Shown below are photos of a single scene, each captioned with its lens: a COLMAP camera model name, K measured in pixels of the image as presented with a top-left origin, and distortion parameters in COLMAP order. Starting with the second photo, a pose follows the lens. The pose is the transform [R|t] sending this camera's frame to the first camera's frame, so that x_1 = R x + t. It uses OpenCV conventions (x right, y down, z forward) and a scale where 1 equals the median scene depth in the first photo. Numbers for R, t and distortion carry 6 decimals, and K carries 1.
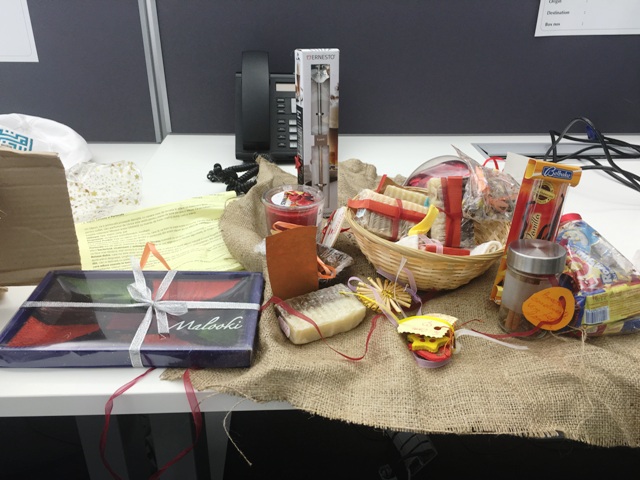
lens RADIAL K [[547.9, 0, 317.5], [0, 547.9, 246.2], [0, 0, 1]] dist [0.062060, -0.096582]
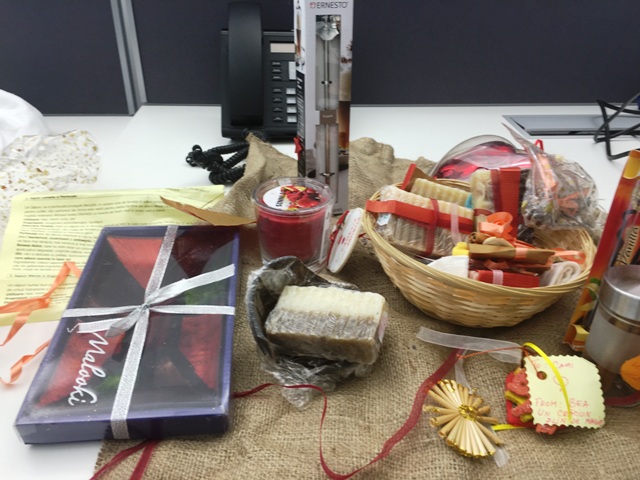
lens RADIAL K [[547.9, 0, 314.8], [0, 547.9, 243.1], [0, 0, 1]] dist [0.062060, -0.096582]
pose [[0.999999, -0.000755, -0.001354, -0.012641], [0.000831, 0.998356, 0.057309, -0.068618], [0.001309, -0.057310, 0.998356, 0.250067]]
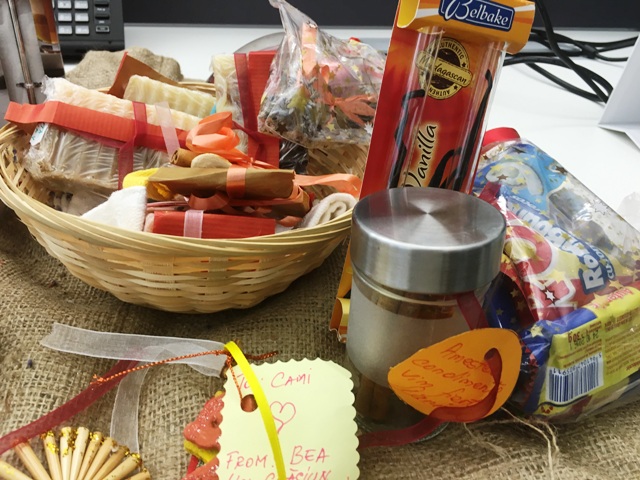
lens RADIAL K [[547.9, 0, 315.1], [0, 547.9, 239.6], [0, 0, 1]] dist [0.062060, -0.096582]
pose [[0.989704, -0.048934, 0.134501, 0.222718], [0.035037, 0.993980, 0.103812, -0.016335], [-0.138771, -0.098031, 0.985461, 0.526059]]
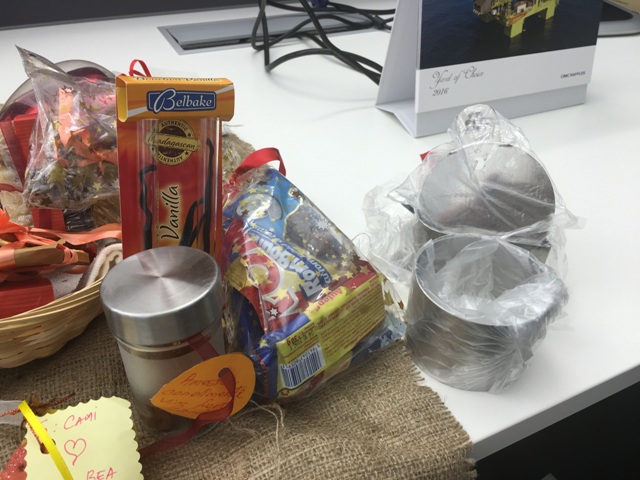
lens RADIAL K [[547.9, 0, 314.8], [0, 547.9, 242.4], [0, 0, 1]] dist [0.062060, -0.096582]
pose [[0.918679, -0.228582, 0.322148, 0.301871], [0.160849, 0.961355, 0.223437, -0.086852], [-0.360772, -0.153450, 0.919944, 0.426423]]
